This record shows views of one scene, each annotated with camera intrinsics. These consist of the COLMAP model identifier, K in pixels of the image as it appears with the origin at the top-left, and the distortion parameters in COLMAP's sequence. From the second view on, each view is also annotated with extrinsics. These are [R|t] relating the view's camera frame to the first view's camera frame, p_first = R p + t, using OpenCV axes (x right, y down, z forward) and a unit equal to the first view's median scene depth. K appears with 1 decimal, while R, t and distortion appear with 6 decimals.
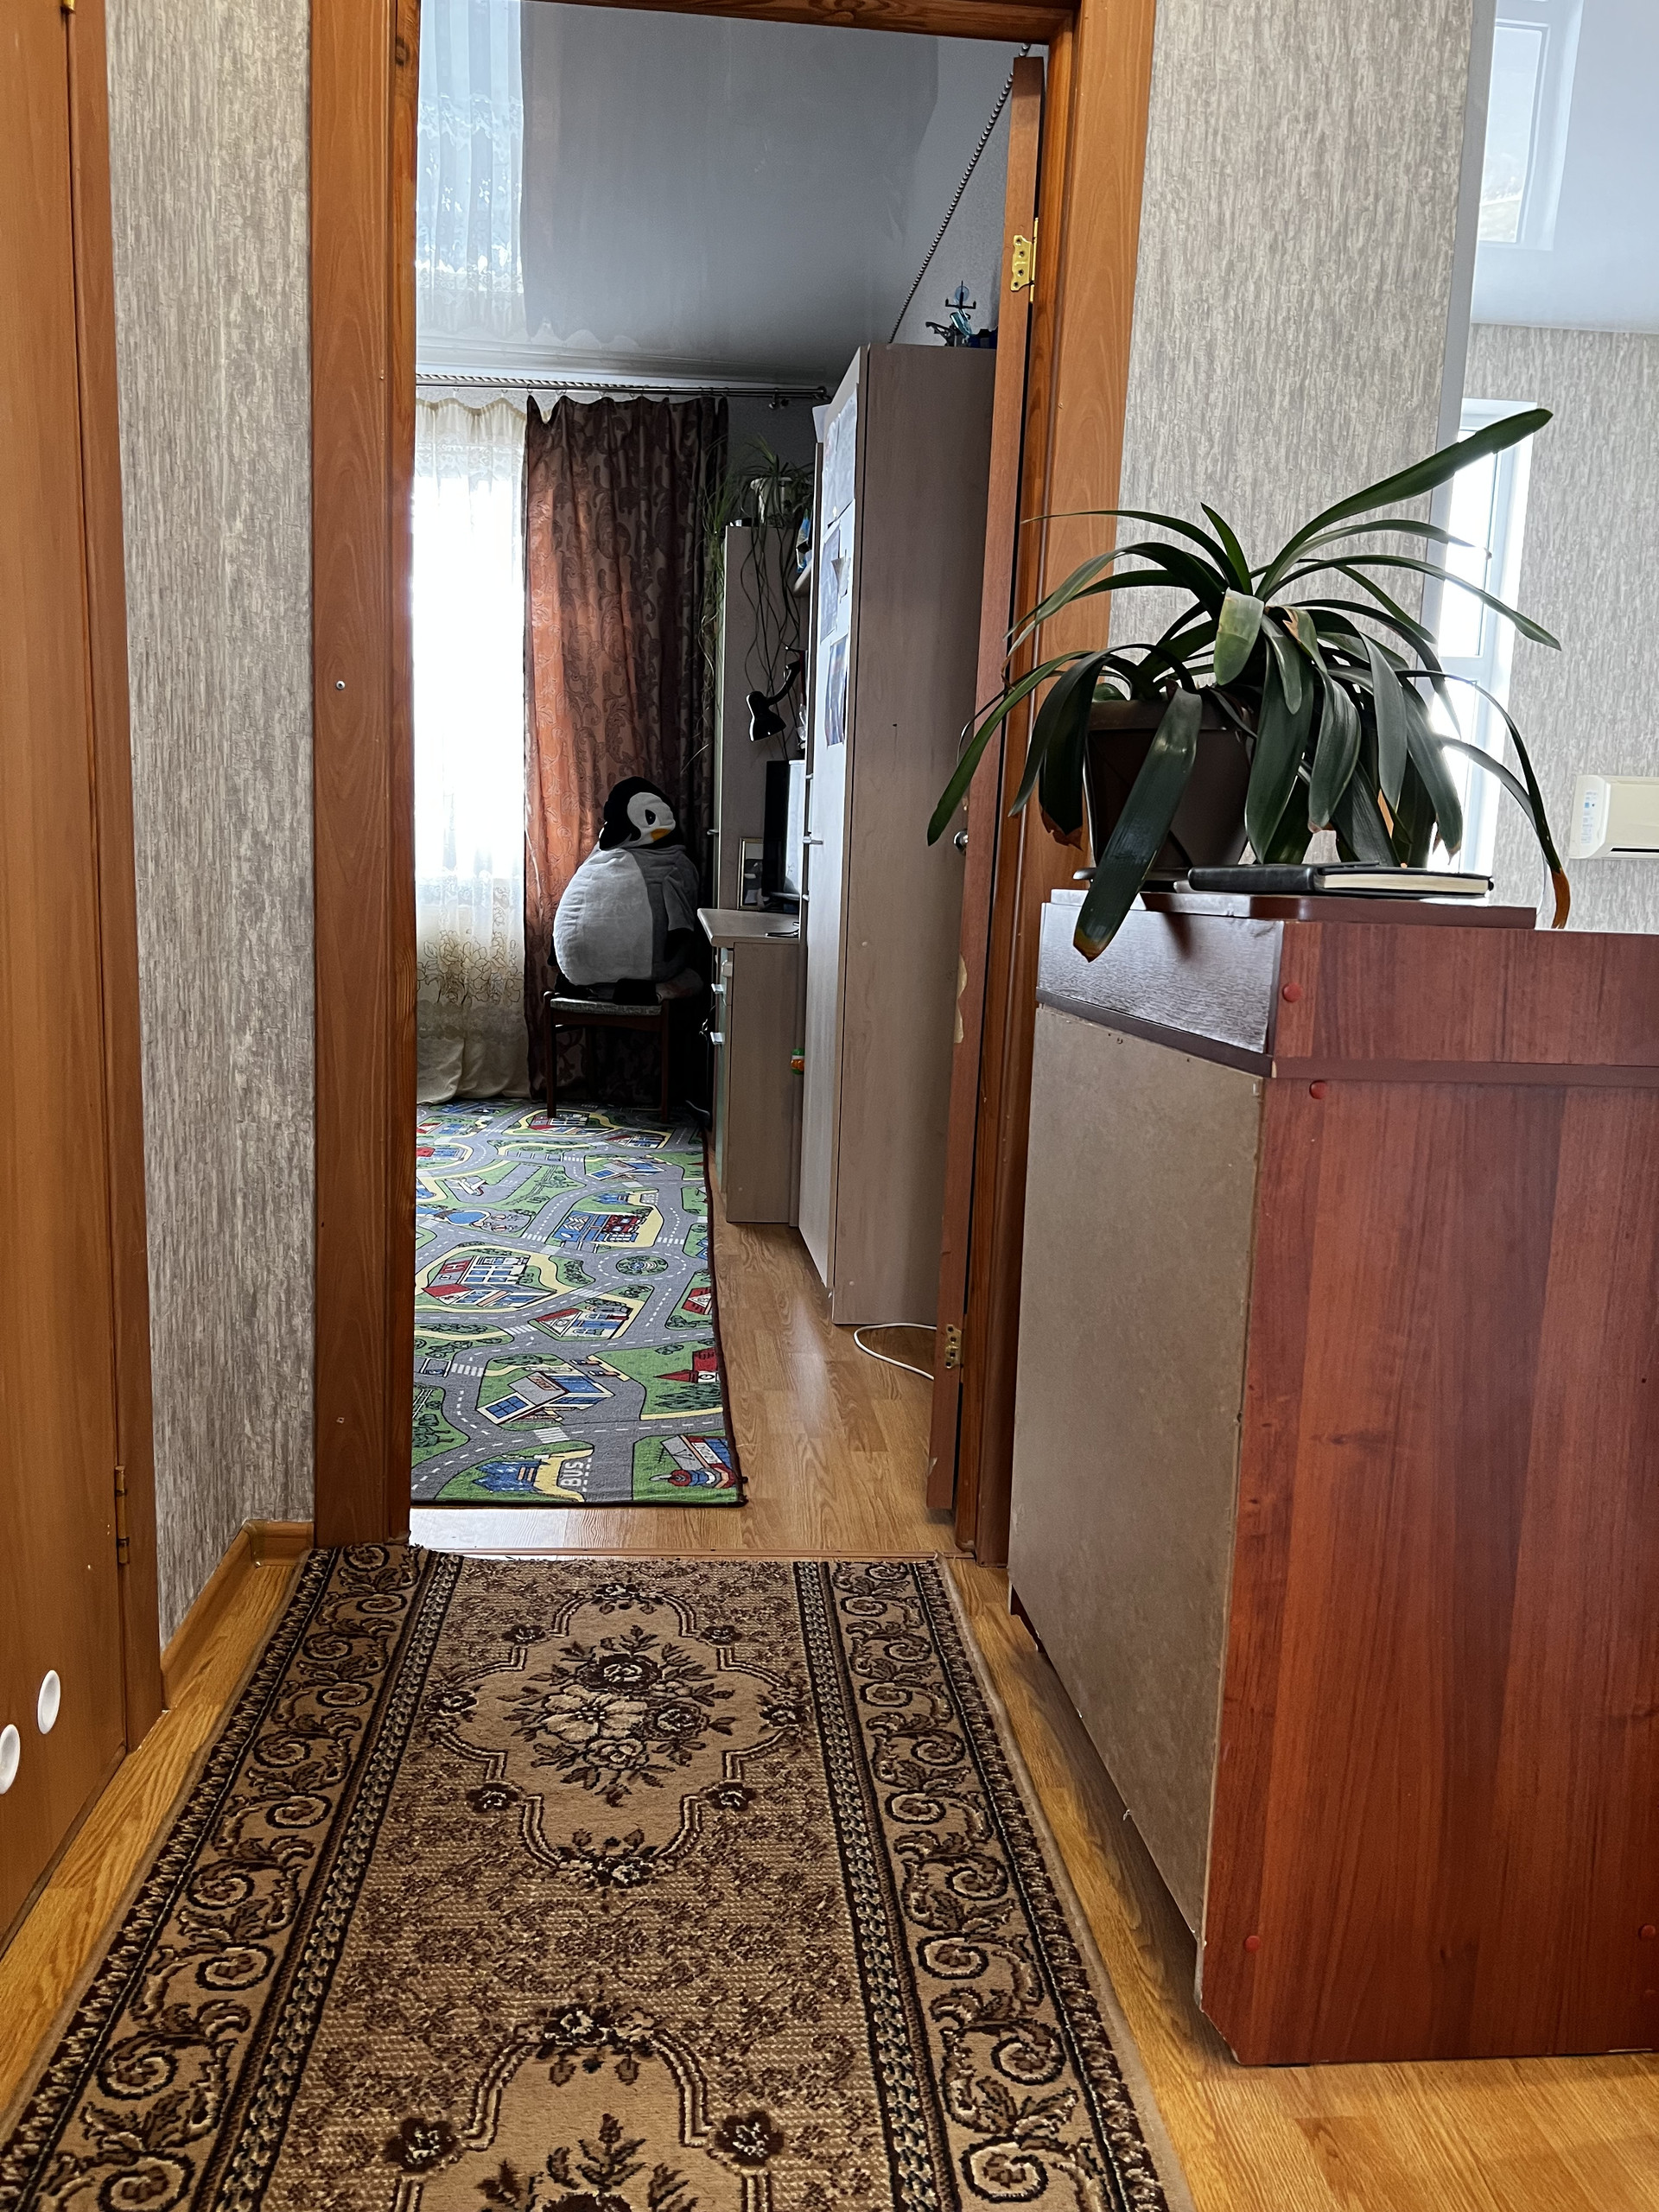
lens RADIAL K [[1643.3, 0, 835.1], [0, 1643.3, 1111.7], [0, 0, 1]] dist [-0.013680, -0.006695]
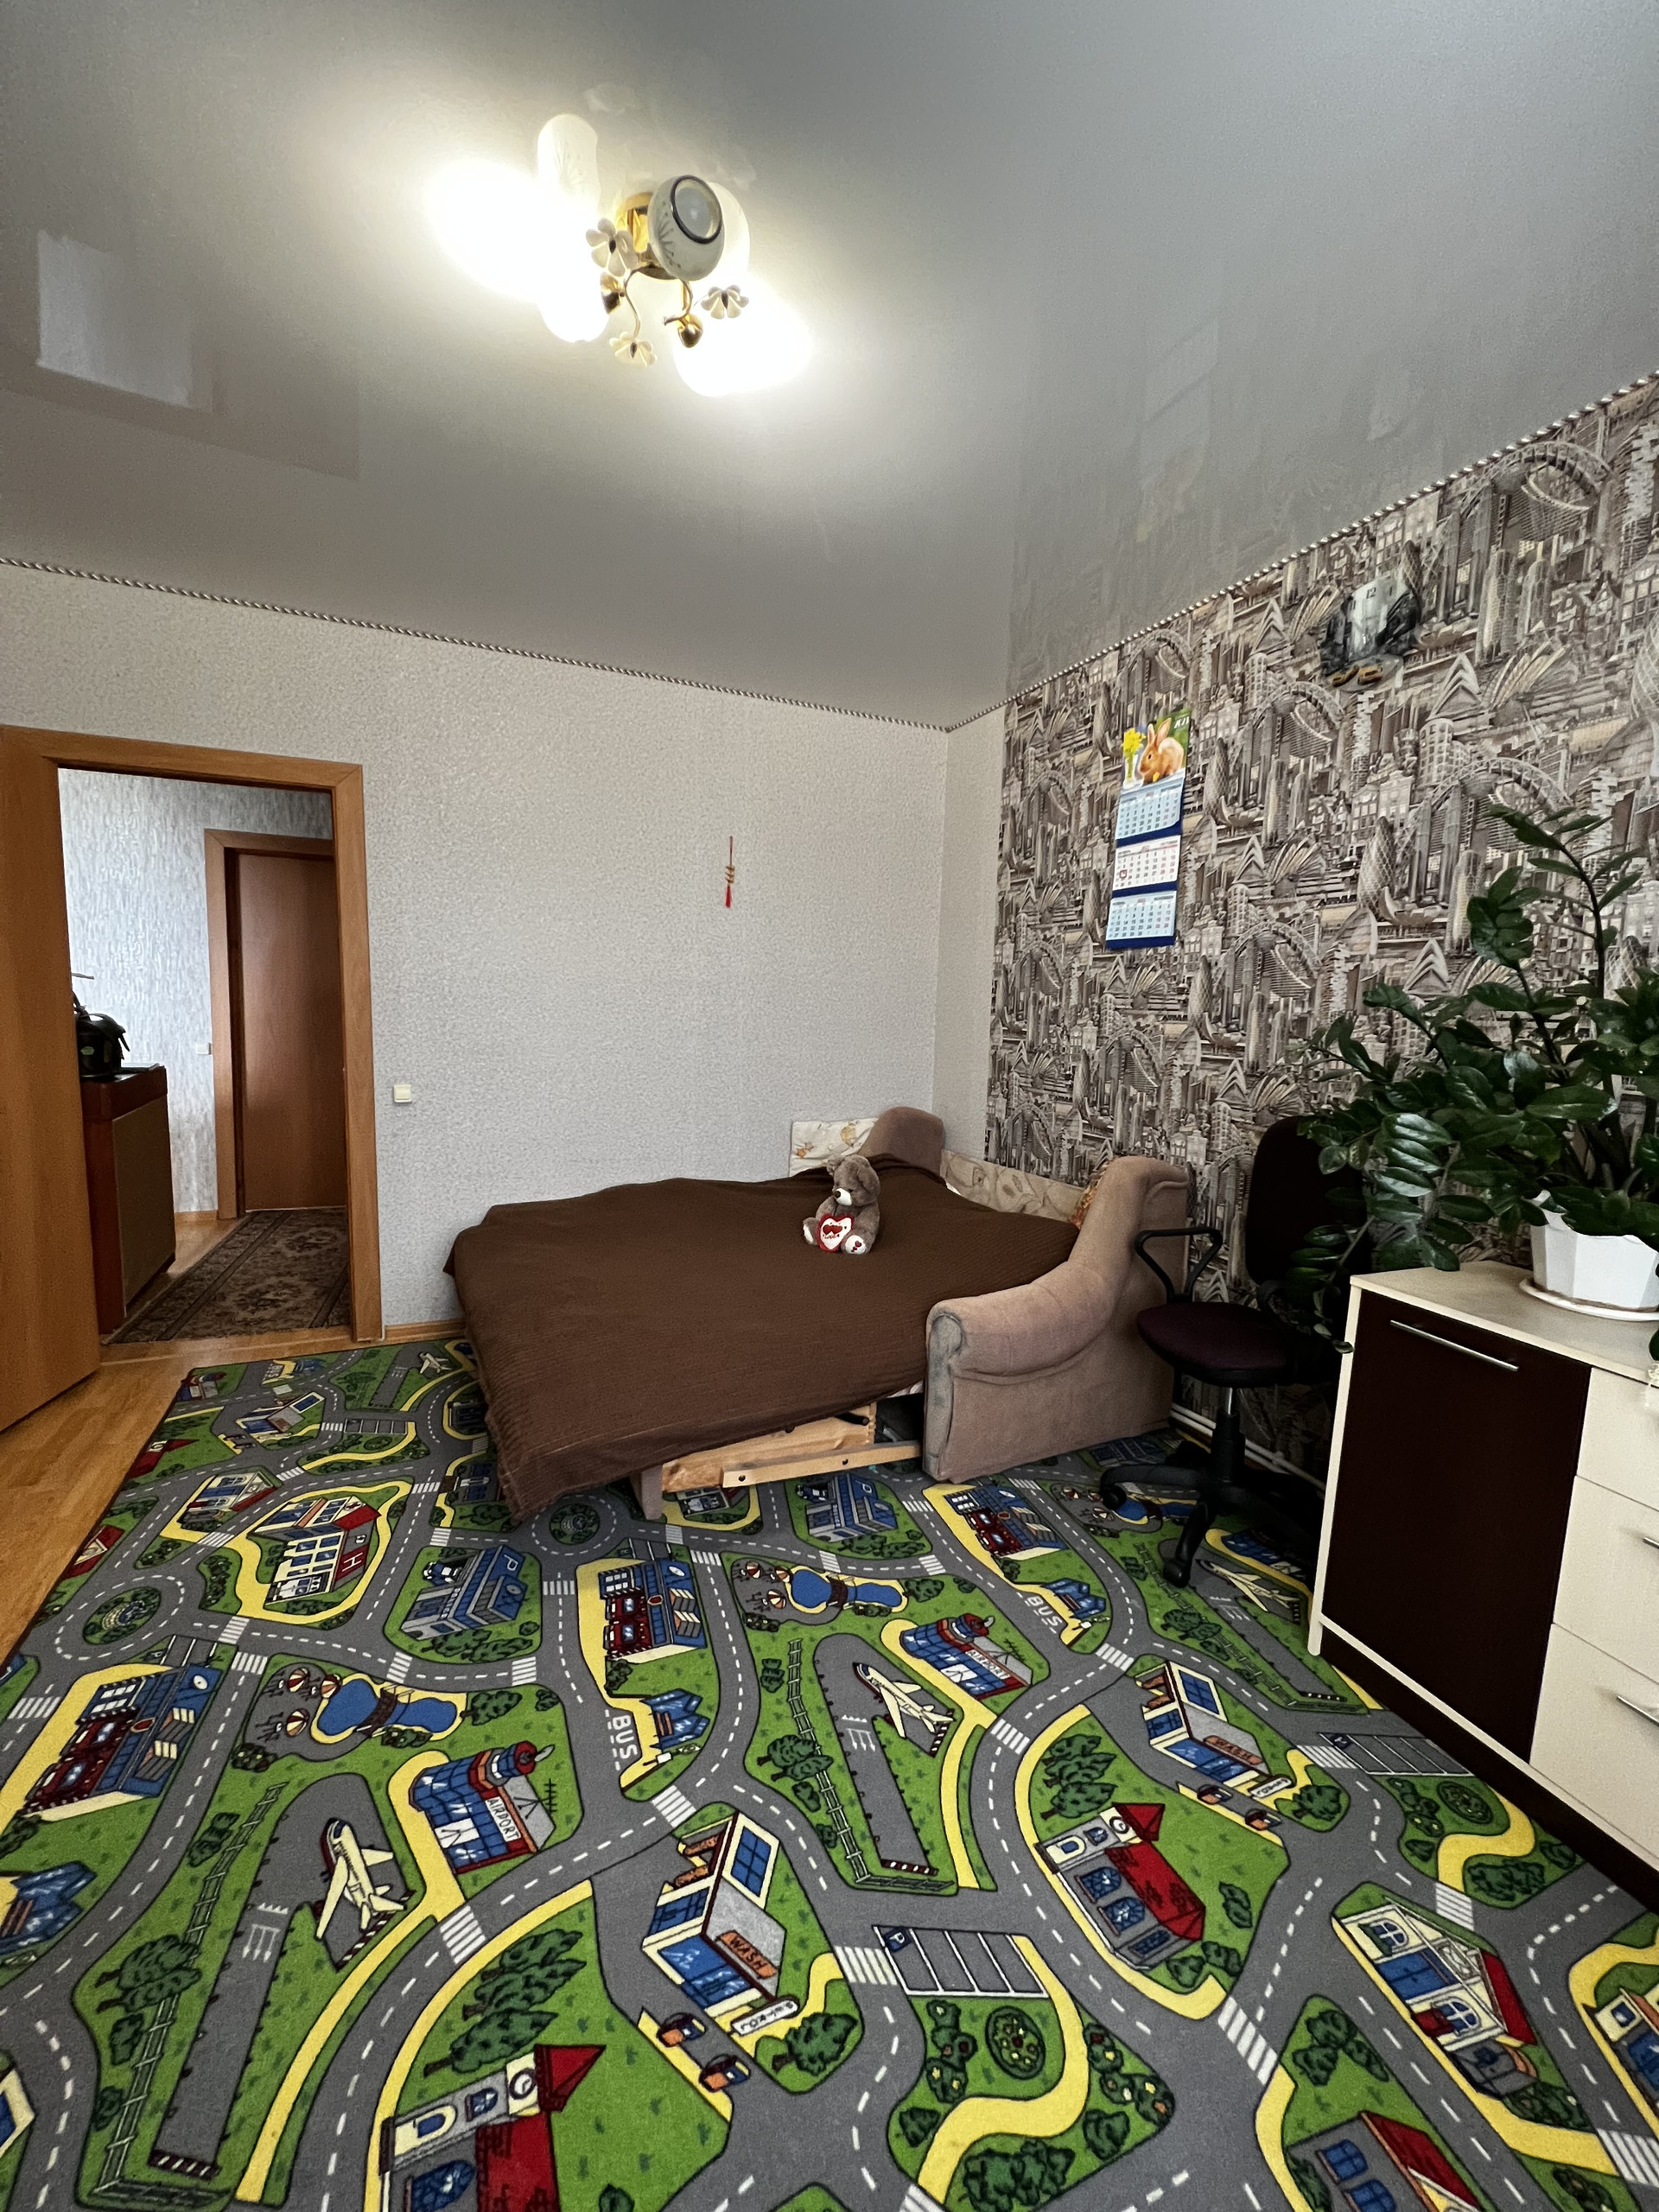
lens RADIAL K [[878.6, 0, 840.3], [0, 878.6, 1107.4], [0, 0, 1]] dist [-0.001441, 0.000114]
pose [[-0.945499, -0.034979, -0.323742, -0.207677], [-0.121984, 0.959864, 0.252550, -0.221712], [0.301914, 0.278277, -0.911817, 0.946998]]
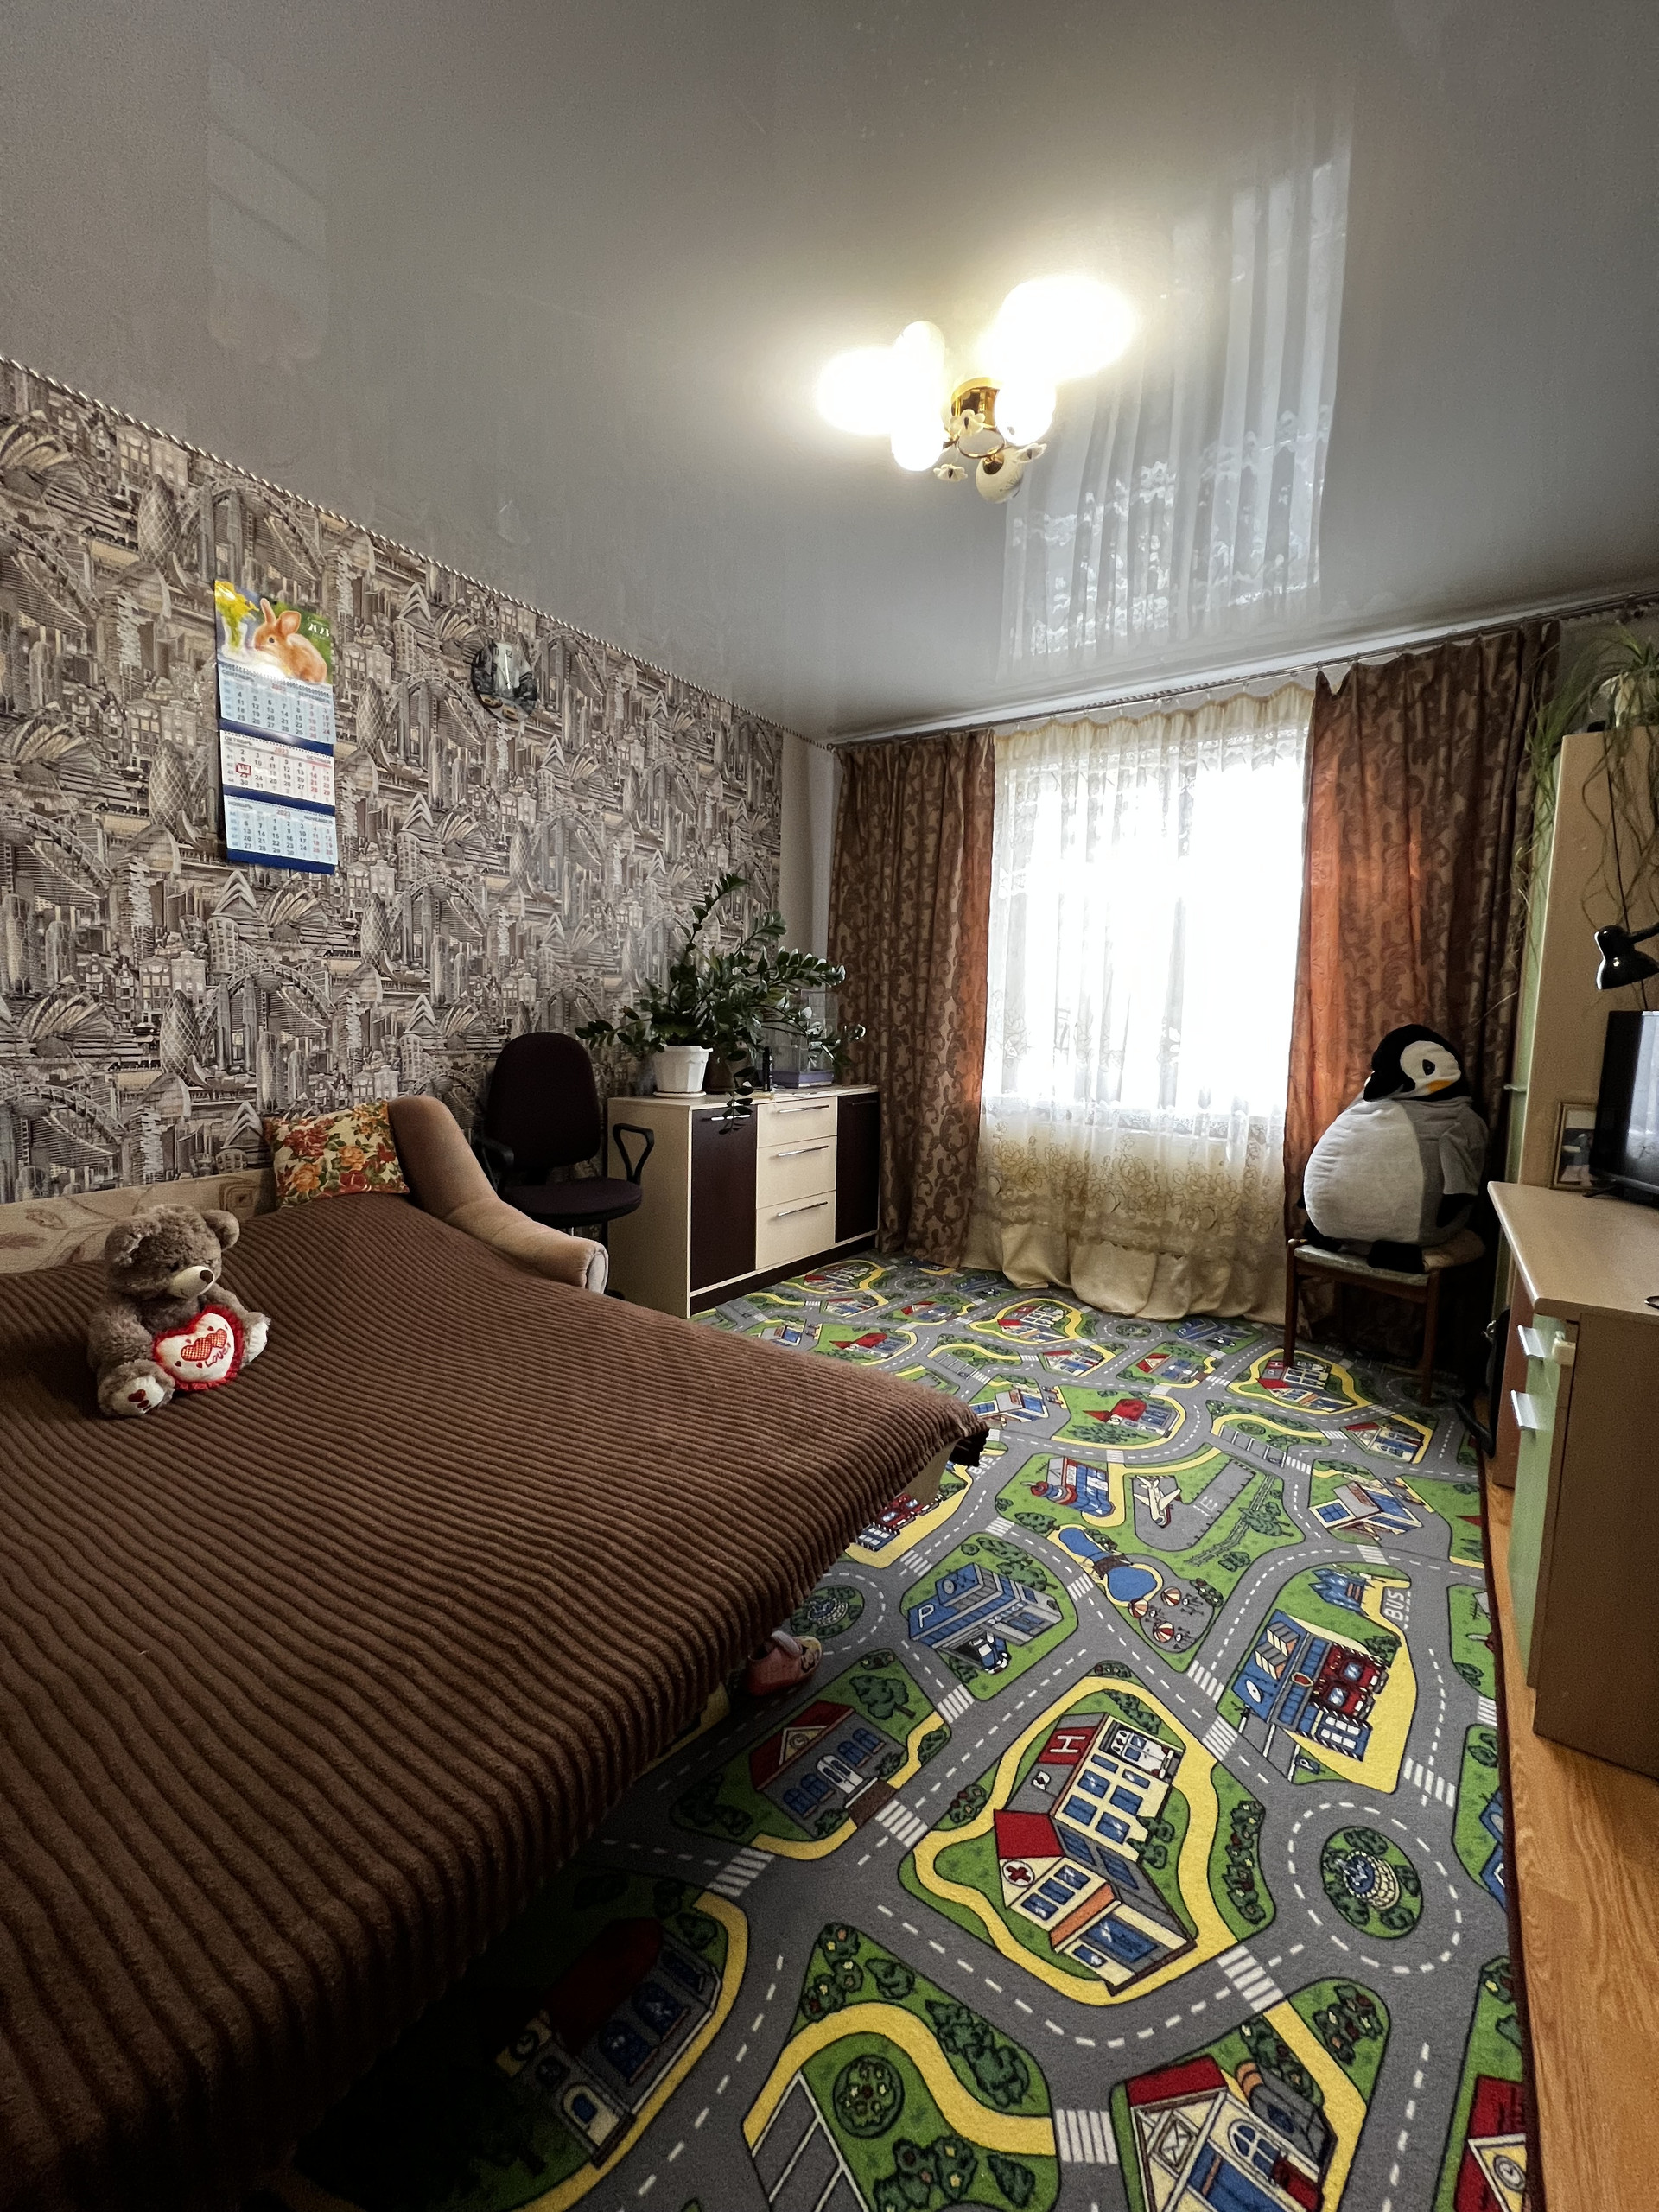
lens RADIAL K [[878.6, 0, 819.5], [0, 878.6, 1108.3], [0, 0, 1]] dist [-0.001441, 0.000114]
pose [[0.759591, 0.050100, -0.648468, -0.048805], [-0.100219, 0.994137, -0.040587, -0.098497], [0.642633, 0.095819, 0.760159, 0.381982]]
